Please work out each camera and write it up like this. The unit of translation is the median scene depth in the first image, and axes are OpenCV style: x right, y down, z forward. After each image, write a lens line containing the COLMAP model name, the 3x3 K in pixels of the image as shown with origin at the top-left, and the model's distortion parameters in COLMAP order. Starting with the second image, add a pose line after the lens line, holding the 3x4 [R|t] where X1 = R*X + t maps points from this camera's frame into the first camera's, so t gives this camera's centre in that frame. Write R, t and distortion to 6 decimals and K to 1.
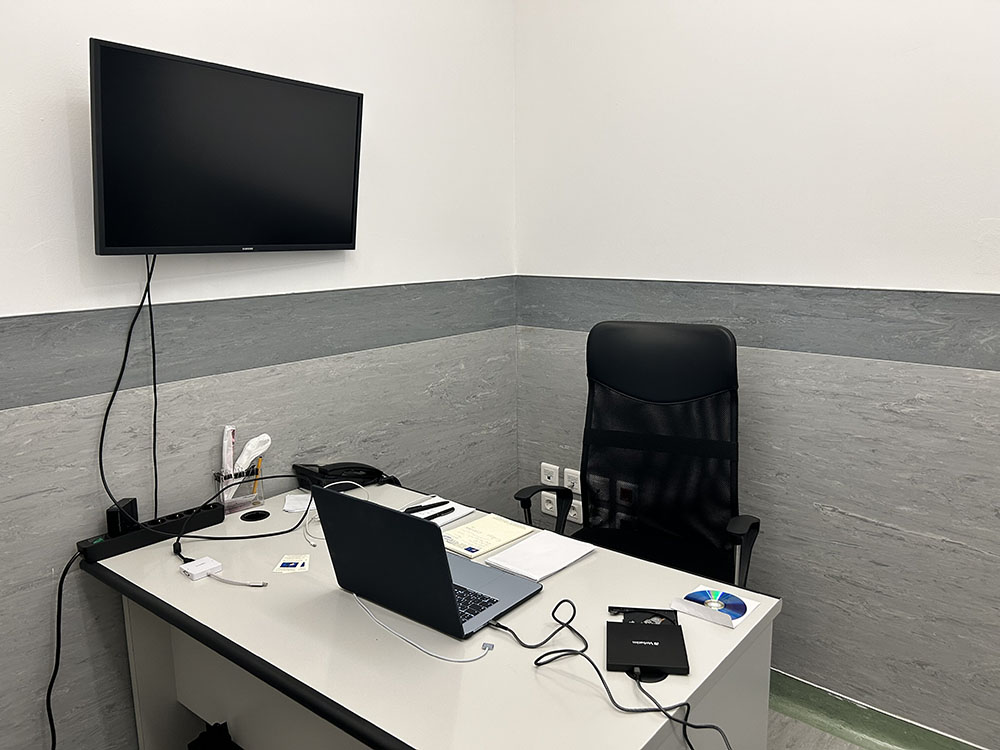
lens RADIAL K [[734.6, 0, 503.7], [0, 734.6, 362.8], [0, 0, 1]] dist [0.076502, -0.095879]
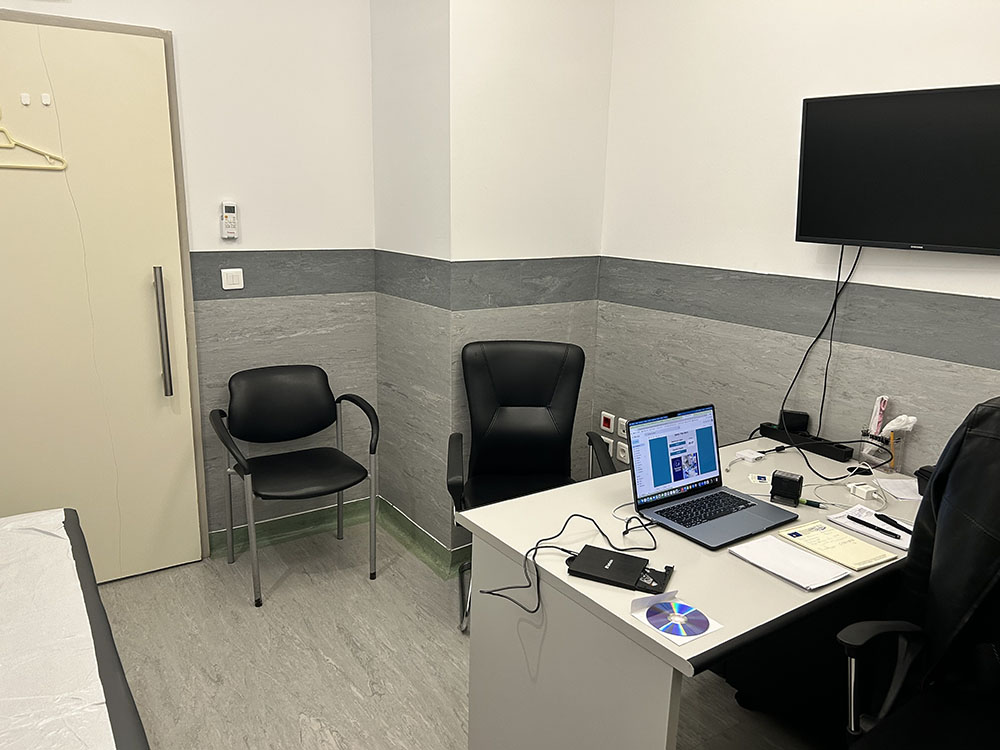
lens RADIAL K [[745.2, 0, 516.6], [0, 745.2, 368.0], [0, 0, 1]] dist [-0.038075, 0.002855]
pose [[-0.261431, 0.213277, -0.941364, 0.876322], [-0.188748, 0.945158, 0.266554, -0.158479], [0.946588, 0.247366, -0.206838, 0.680498]]
